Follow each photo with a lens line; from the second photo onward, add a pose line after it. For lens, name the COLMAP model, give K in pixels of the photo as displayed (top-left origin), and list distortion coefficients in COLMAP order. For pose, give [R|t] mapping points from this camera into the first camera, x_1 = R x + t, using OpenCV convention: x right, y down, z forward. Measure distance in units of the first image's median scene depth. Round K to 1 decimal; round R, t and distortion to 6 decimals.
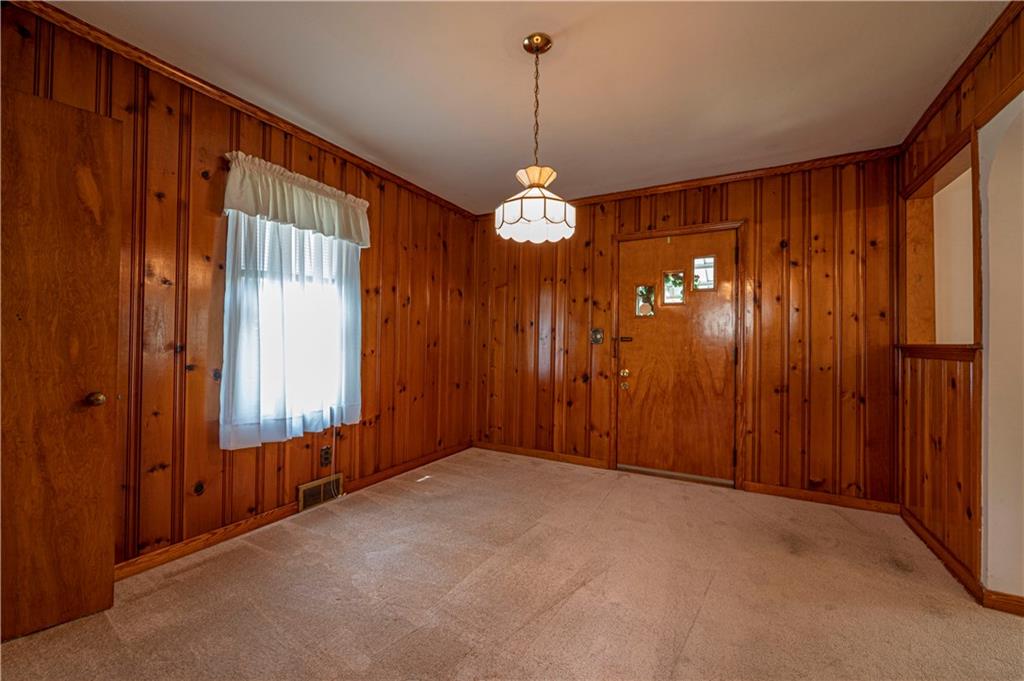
lens RADIAL K [[405.2, 0, 516.9], [0, 405.2, 338.6], [0, 0, 1]] dist [-0.001877, -0.000193]
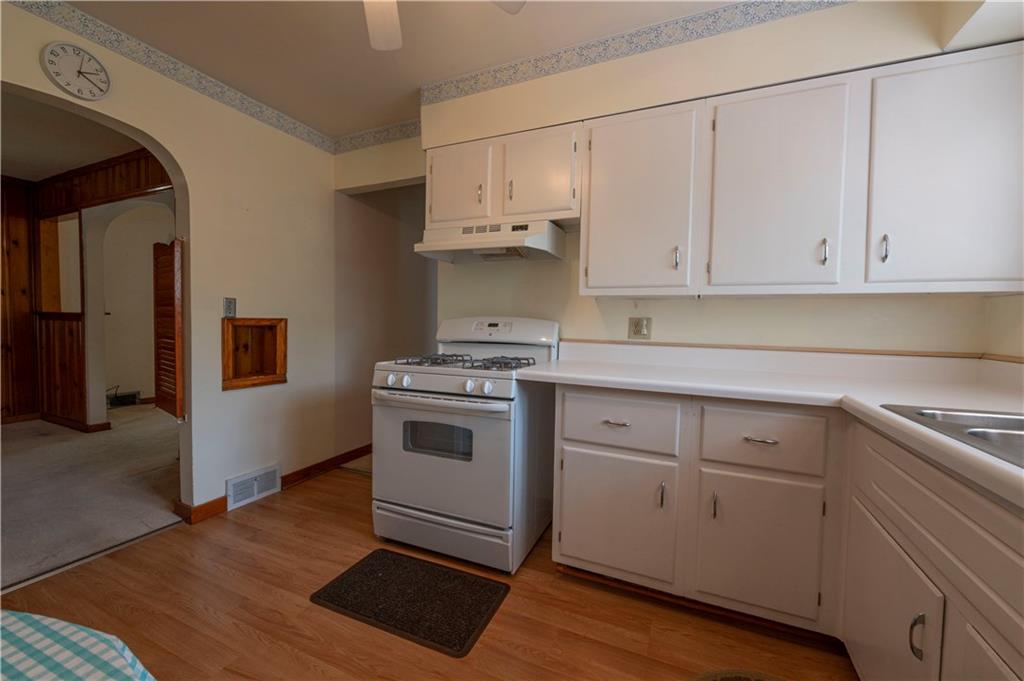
lens RADIAL K [[405.2, 0, 516.9], [0, 405.2, 338.6], [0, 0, 1]] dist [-0.001877, -0.000193]
pose [[-0.075876, -0.049629, 0.995881, -0.791419], [-0.032150, 0.998363, 0.047303, -0.016128], [-0.996599, -0.028429, -0.077348, -0.765787]]
